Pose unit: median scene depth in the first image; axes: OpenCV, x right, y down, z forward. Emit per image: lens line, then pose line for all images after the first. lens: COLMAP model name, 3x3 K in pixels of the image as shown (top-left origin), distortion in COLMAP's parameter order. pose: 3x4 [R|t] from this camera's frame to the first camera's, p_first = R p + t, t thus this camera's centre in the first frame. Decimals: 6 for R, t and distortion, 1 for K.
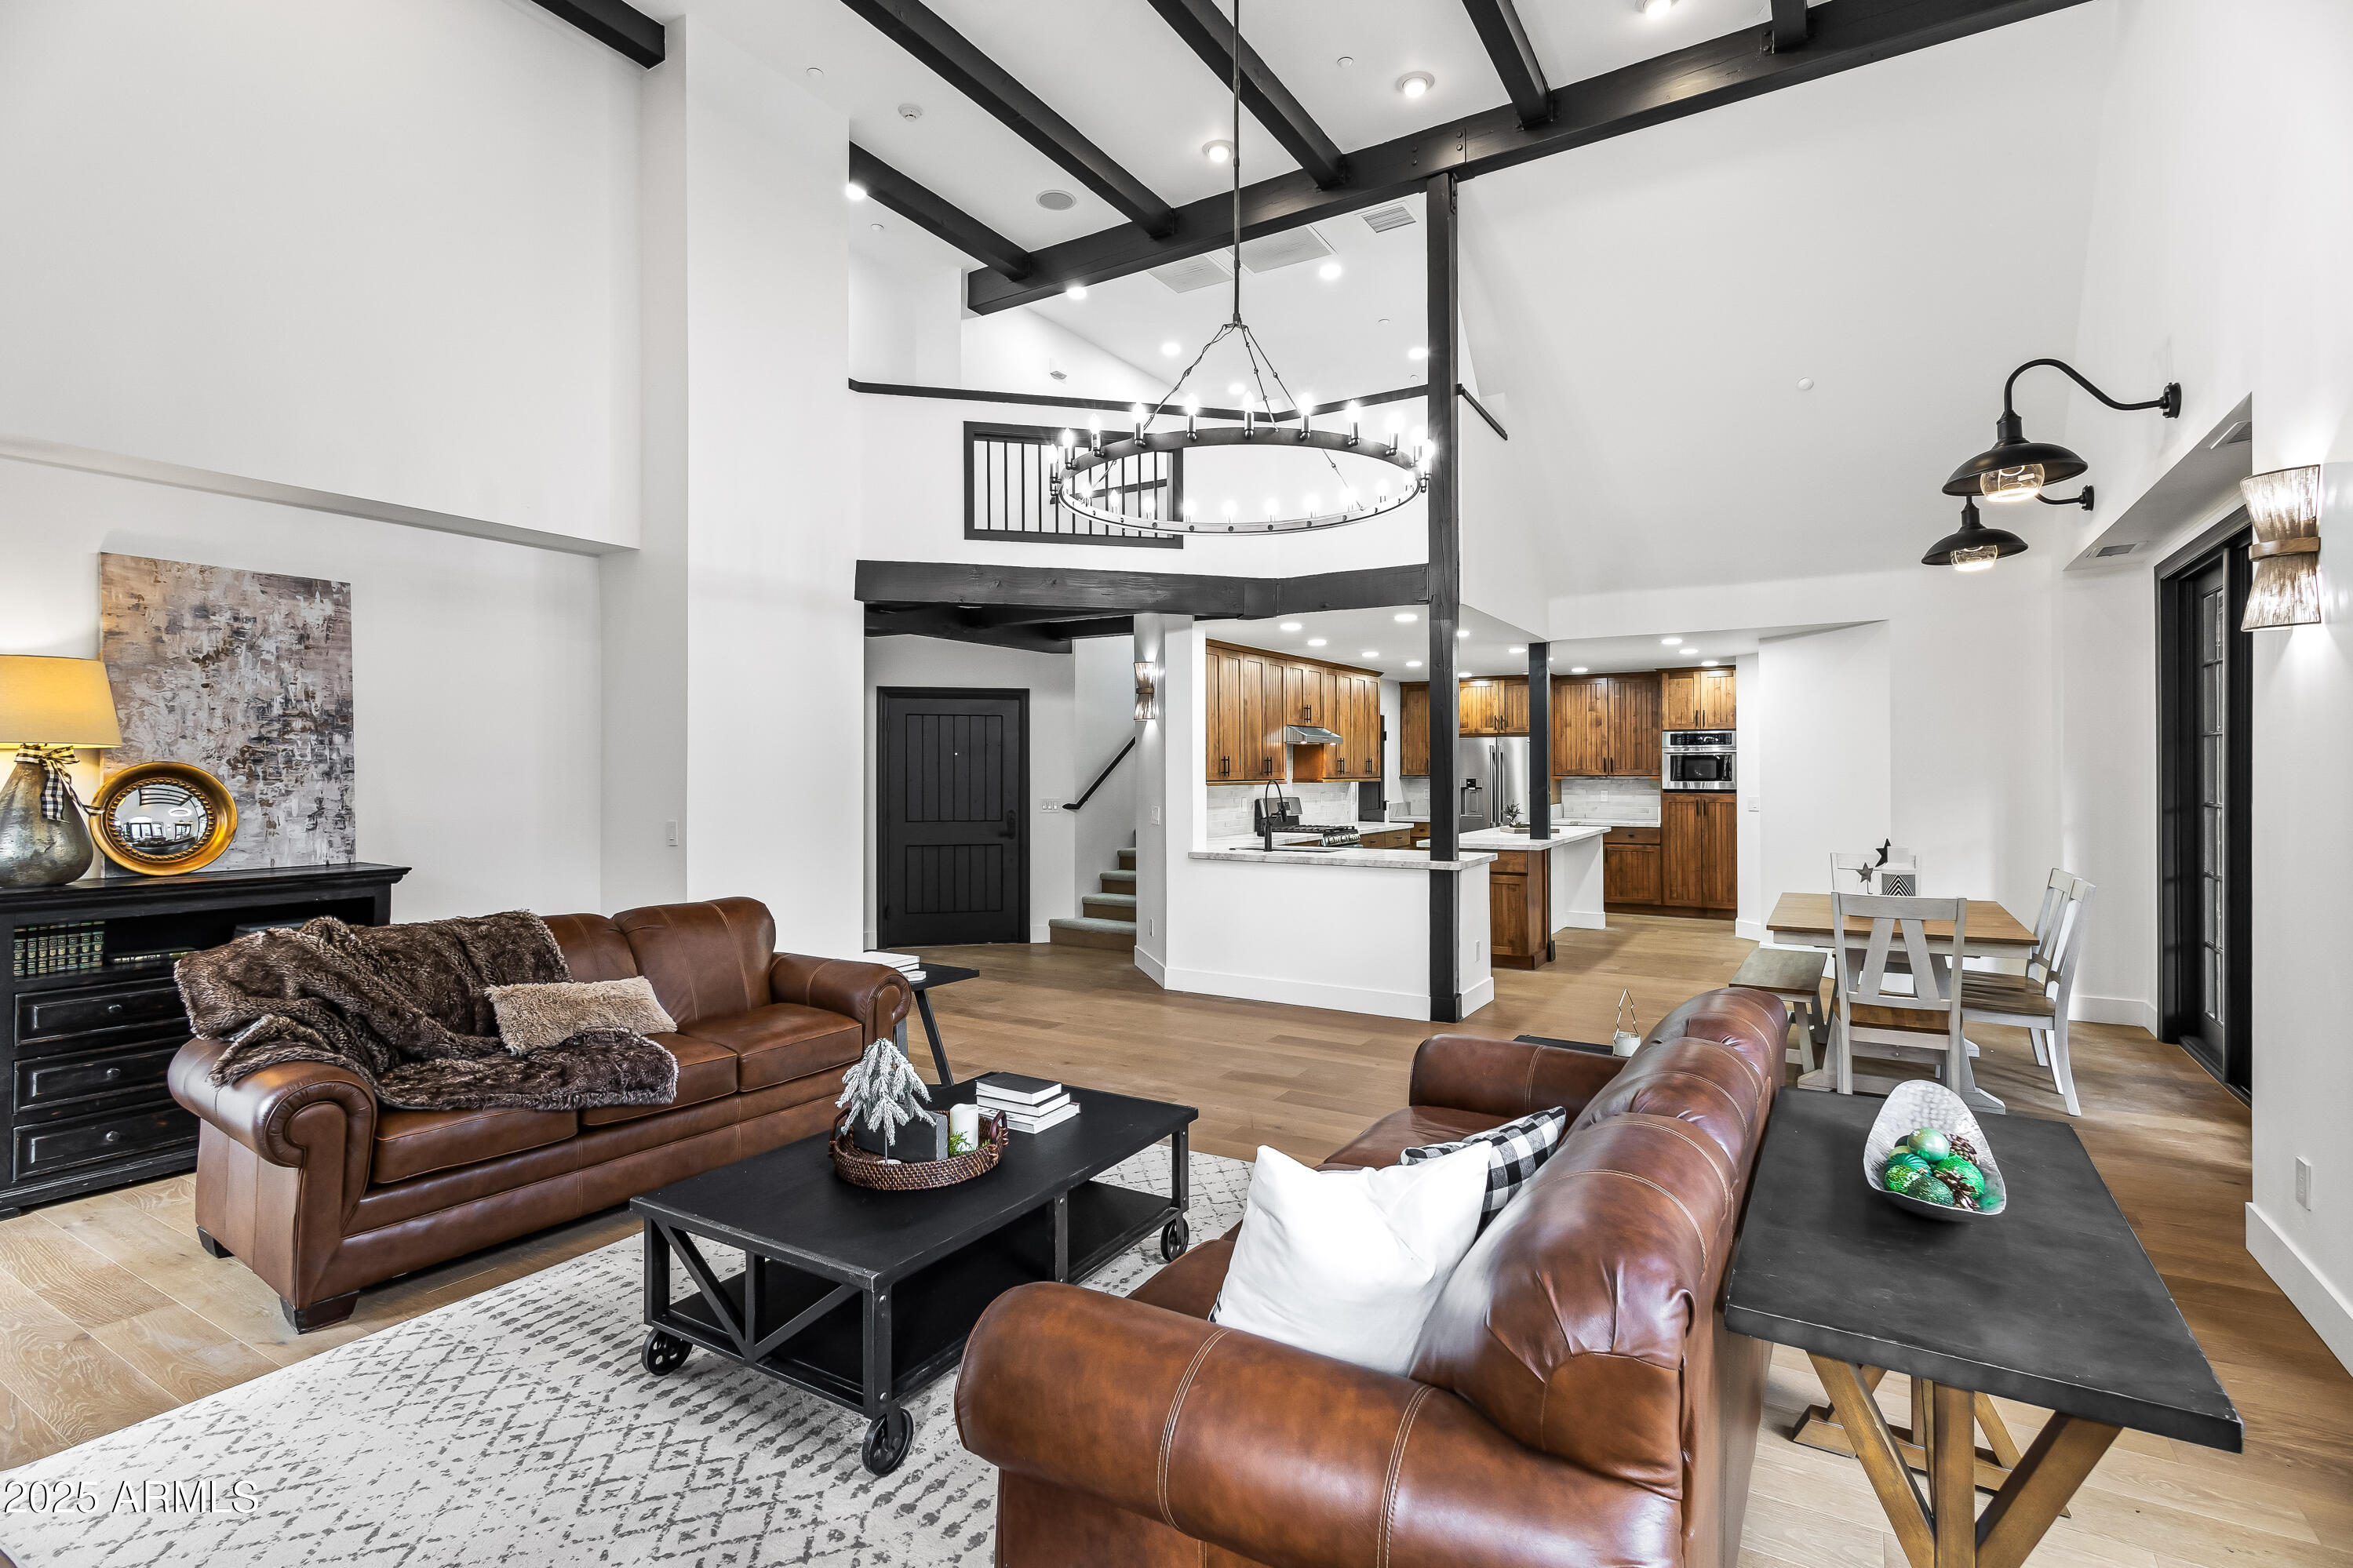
lens RADIAL K [[1121.6, 0, 1175.1], [0, 1121.6, 760.0], [0, 0, 1]] dist [0.004578, -0.000192]
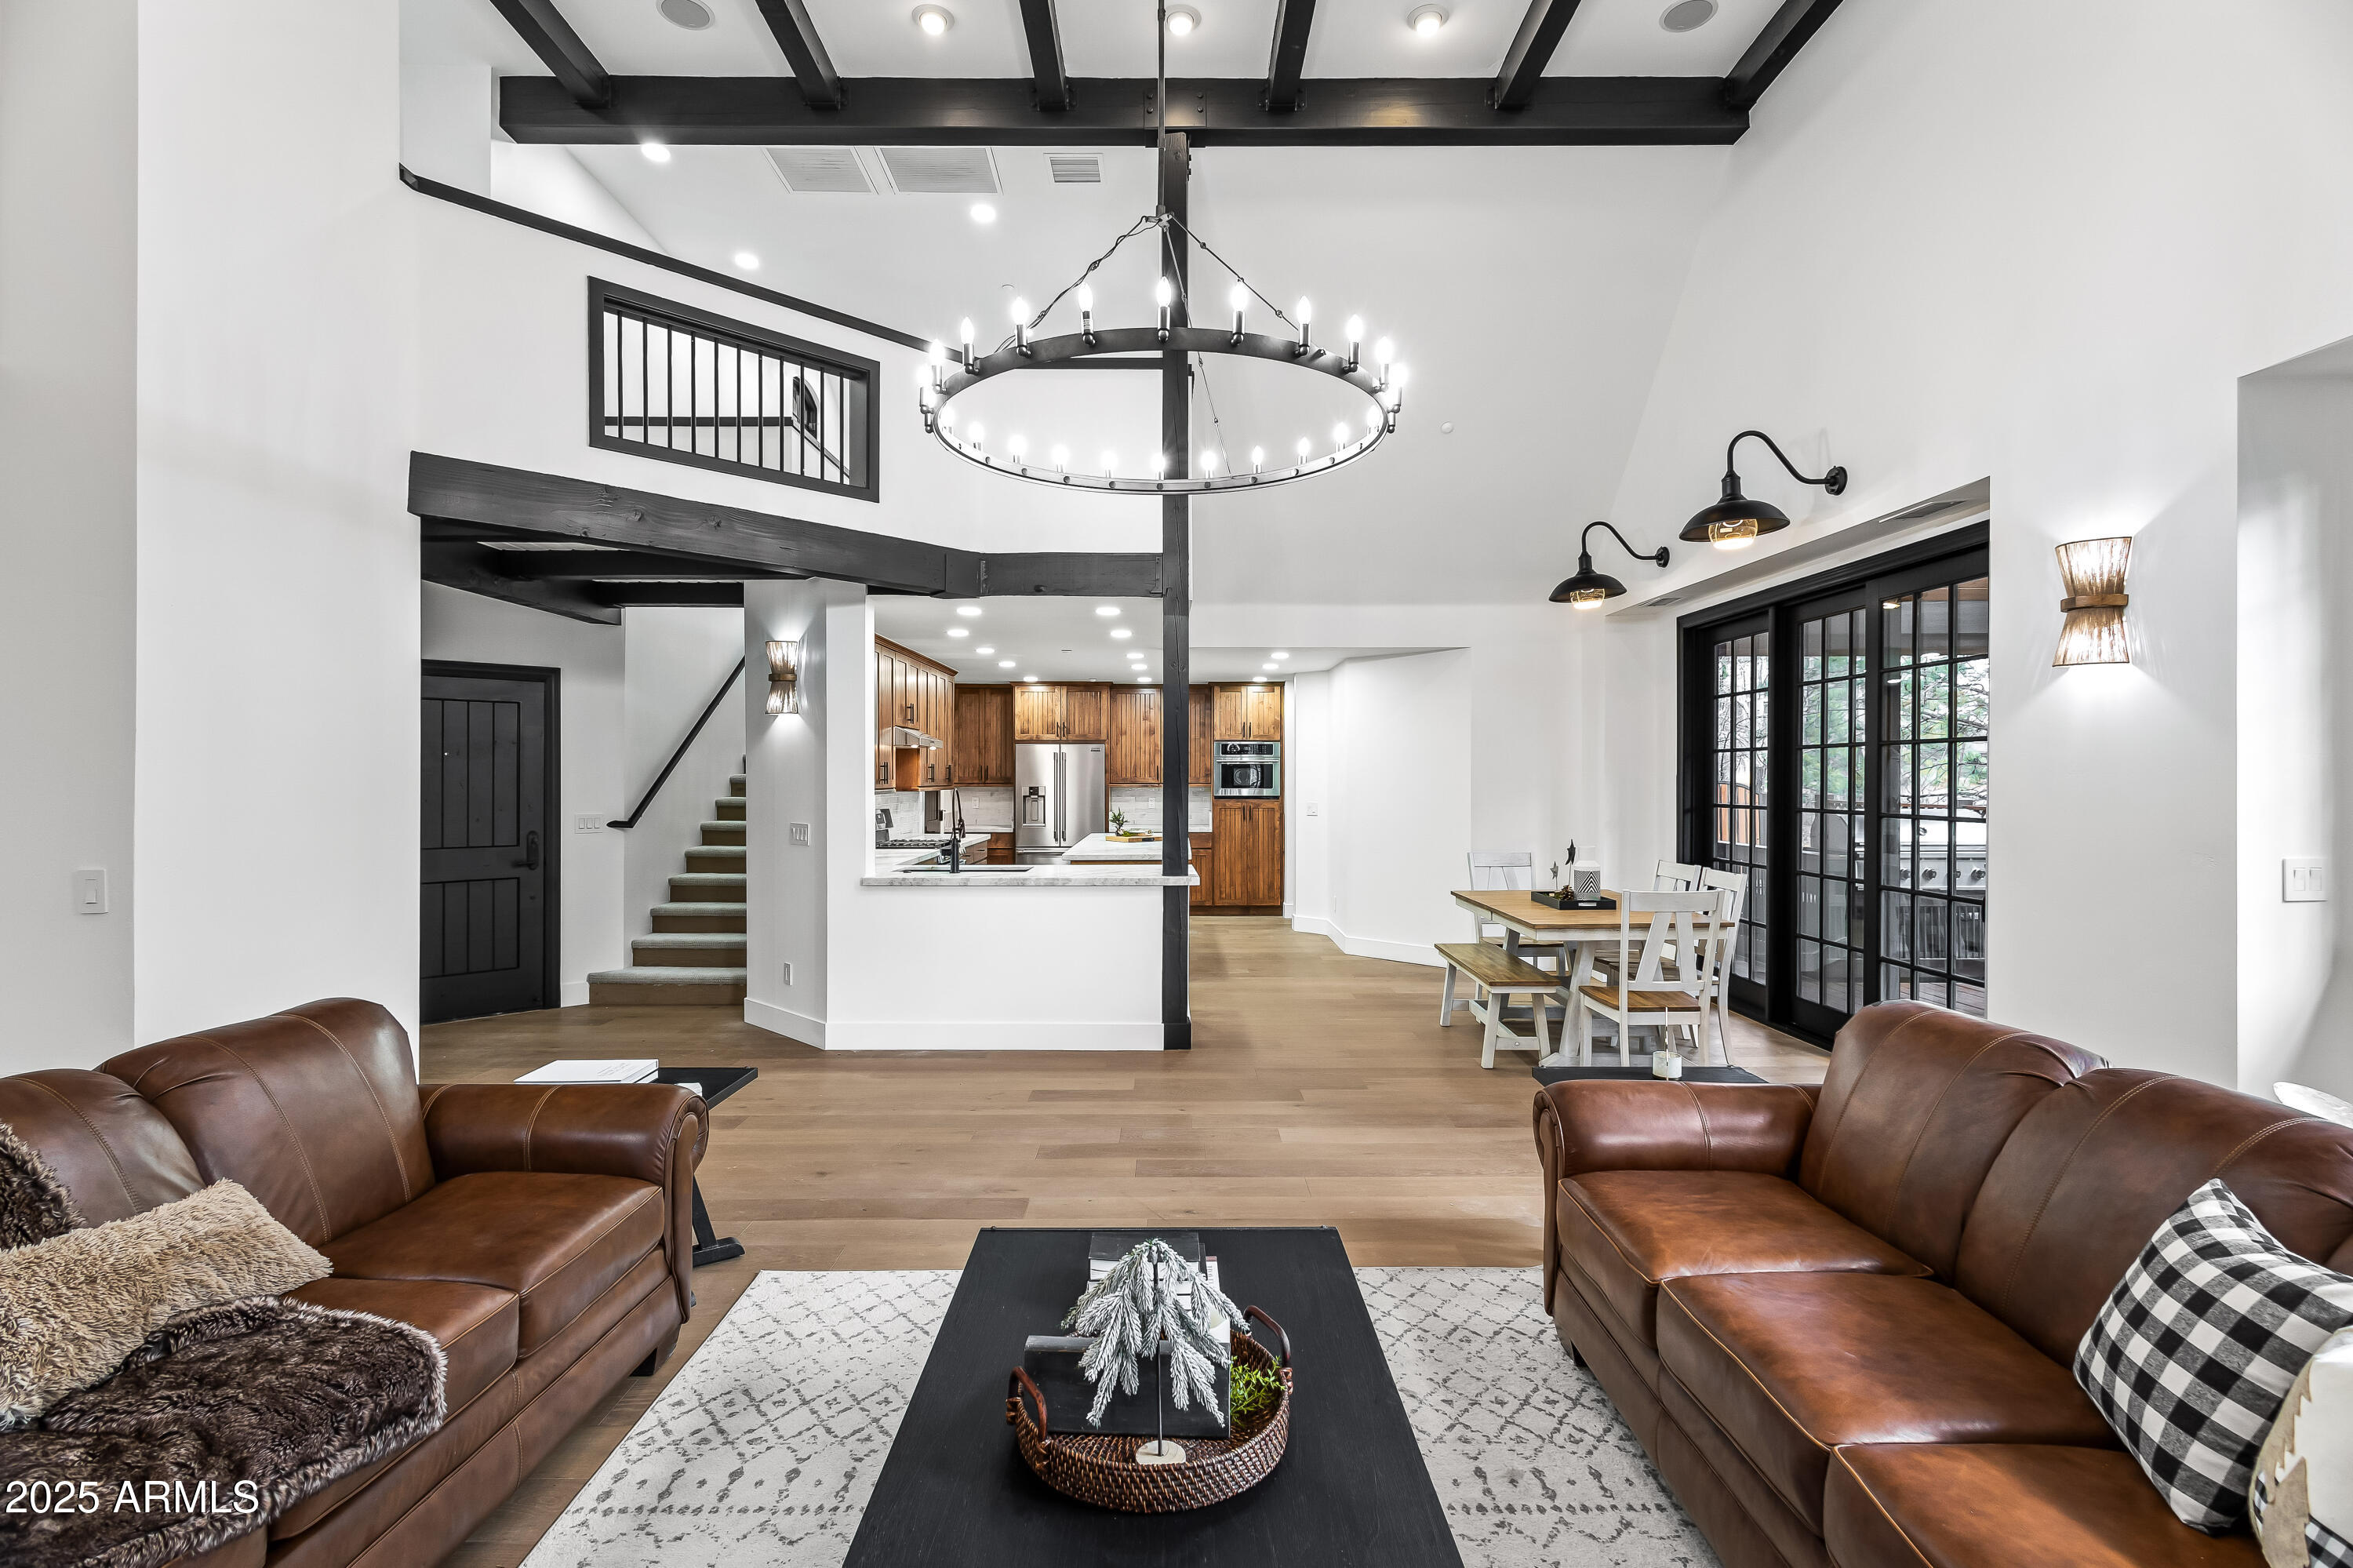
lens RADIAL K [[1103.8, 0, 1176.6], [0, 1103.8, 776.5], [0, 0, 1]] dist [0.004538, -0.000201]
pose [[0.850733, 0.002151, 0.525594, -0.177678], [-0.006449, 0.999959, 0.006346, 0.001470], [-0.525559, -0.008788, 0.850712, 0.164513]]
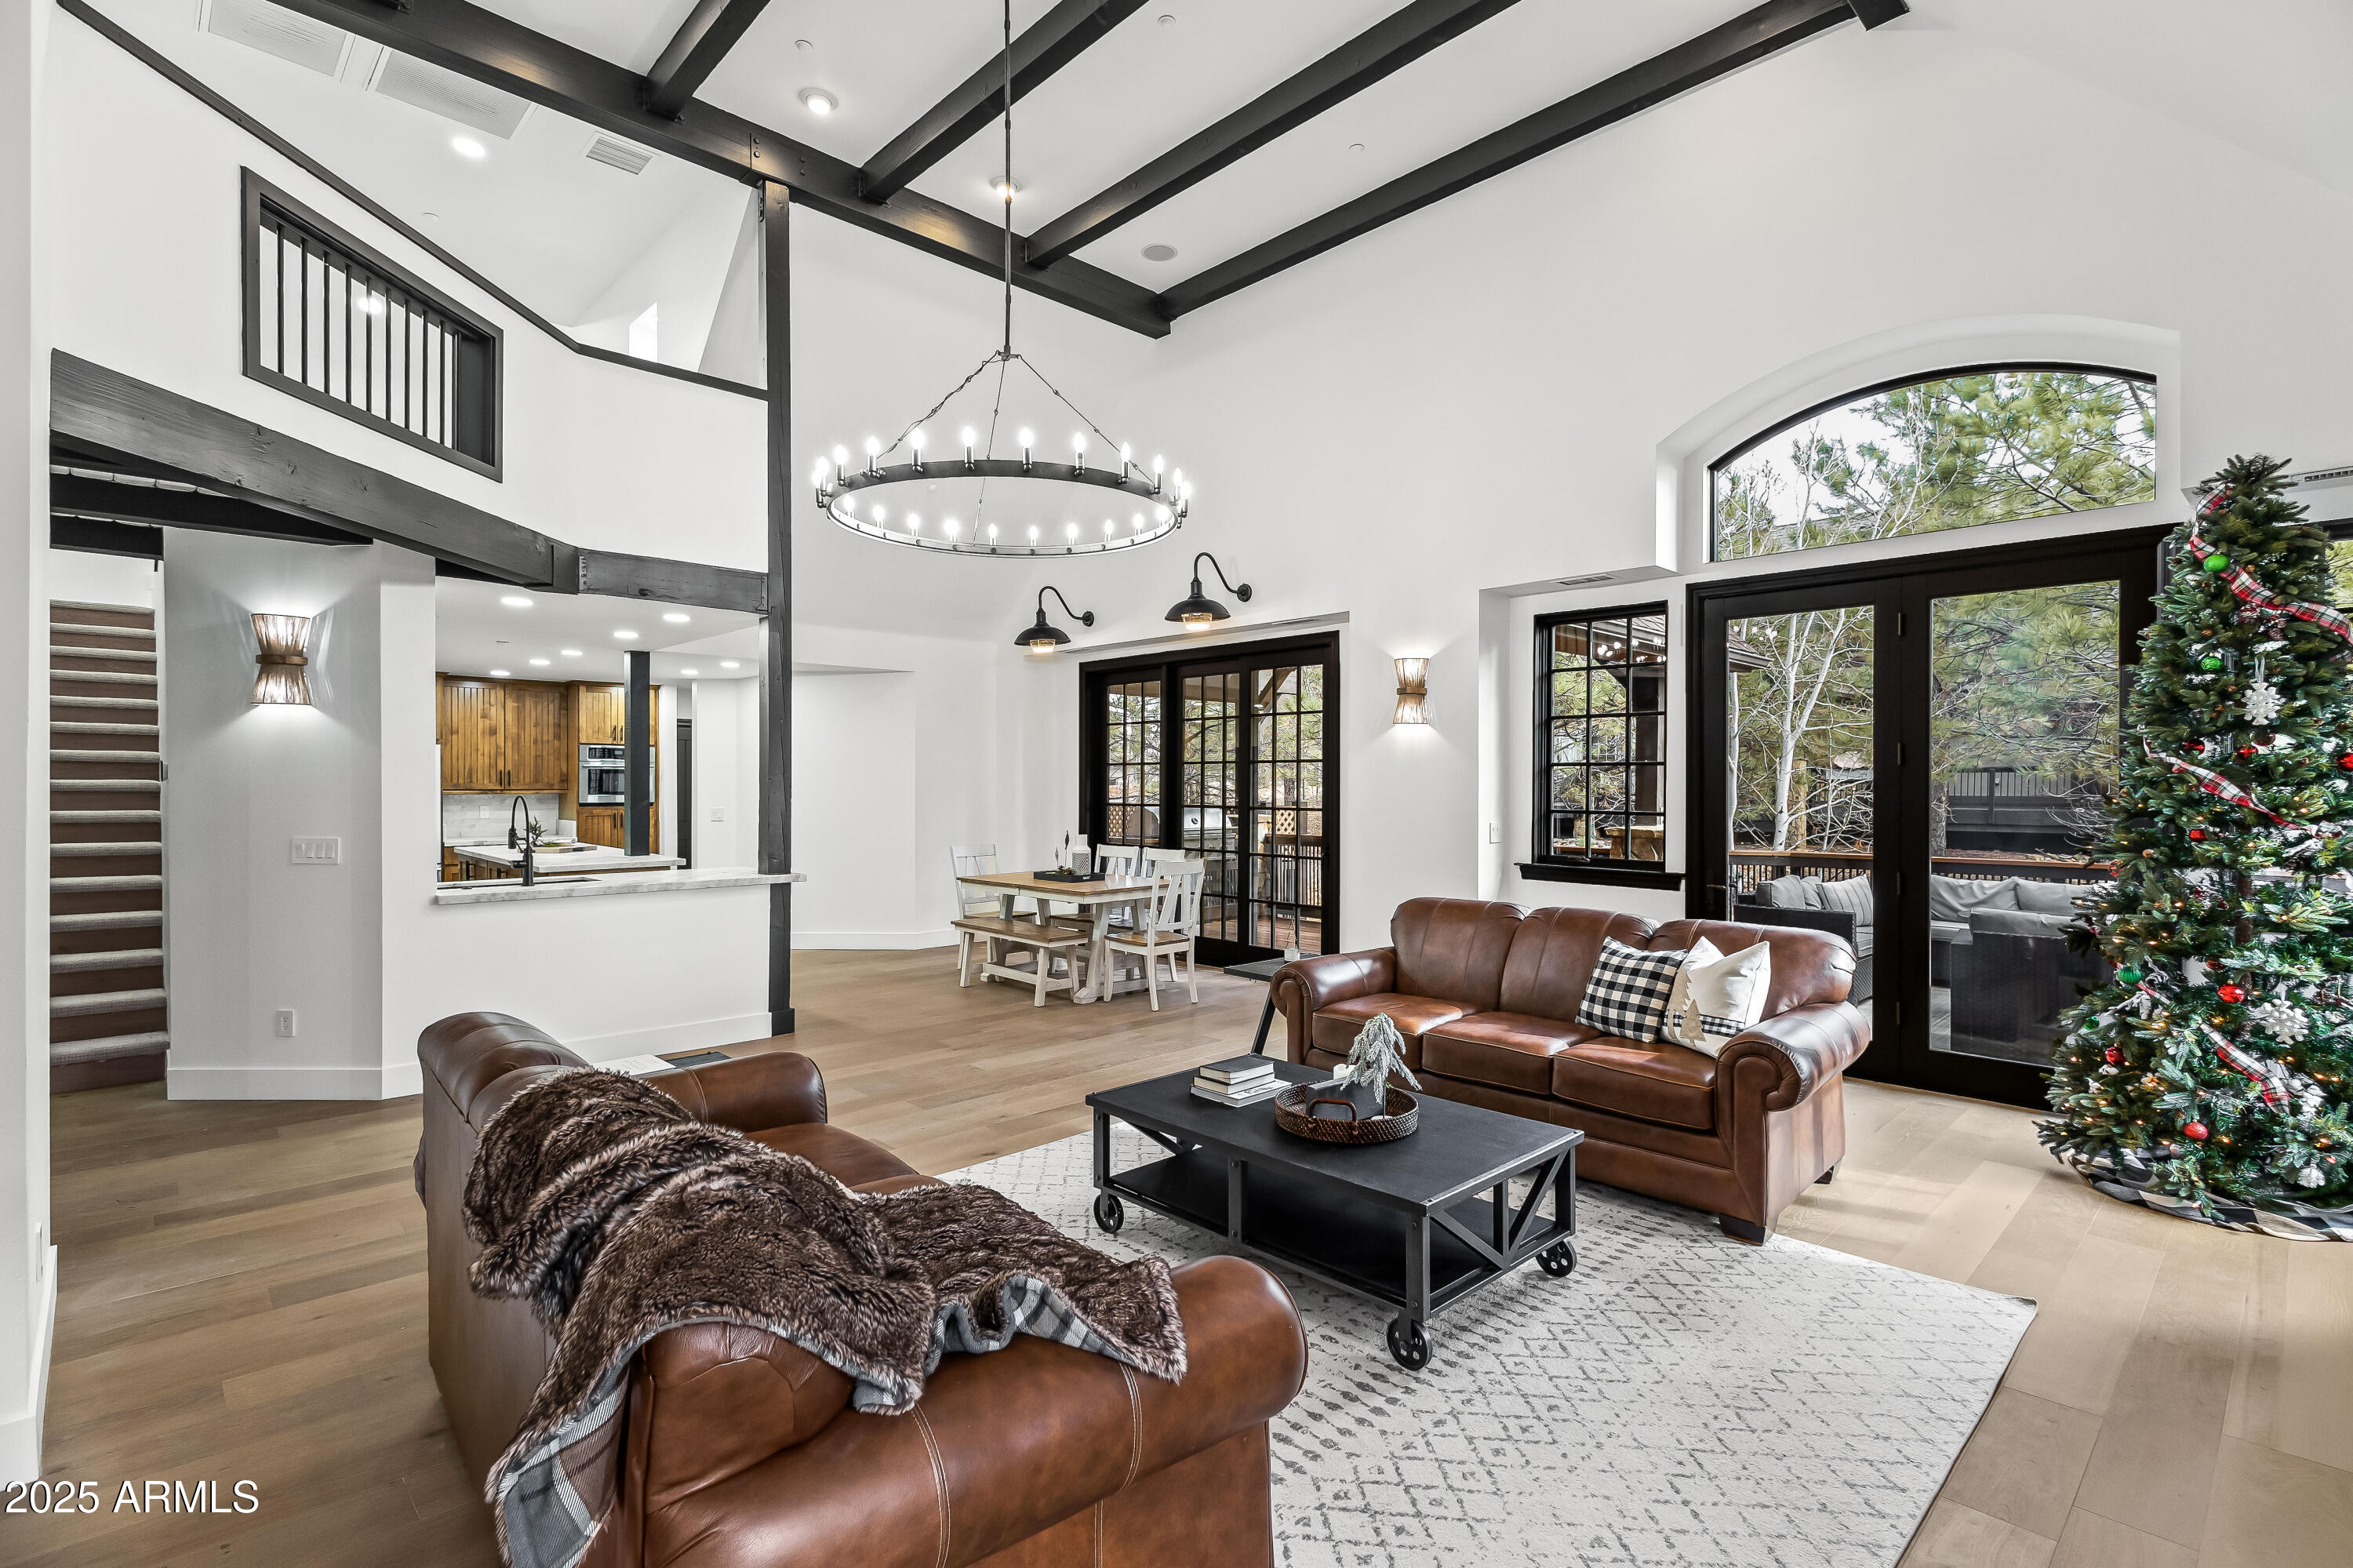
lens RADIAL K [[1098.1, 0, 1195.2], [0, 1098.1, 788.8], [0, 0, 1]] dist [0.005805, 0.000047]
pose [[0.247903, -0.002052, 0.968783, -0.456377], [-0.010866, 0.999929, 0.004899, 0.003548], [-0.968724, -0.011742, 0.247863, 0.292629]]
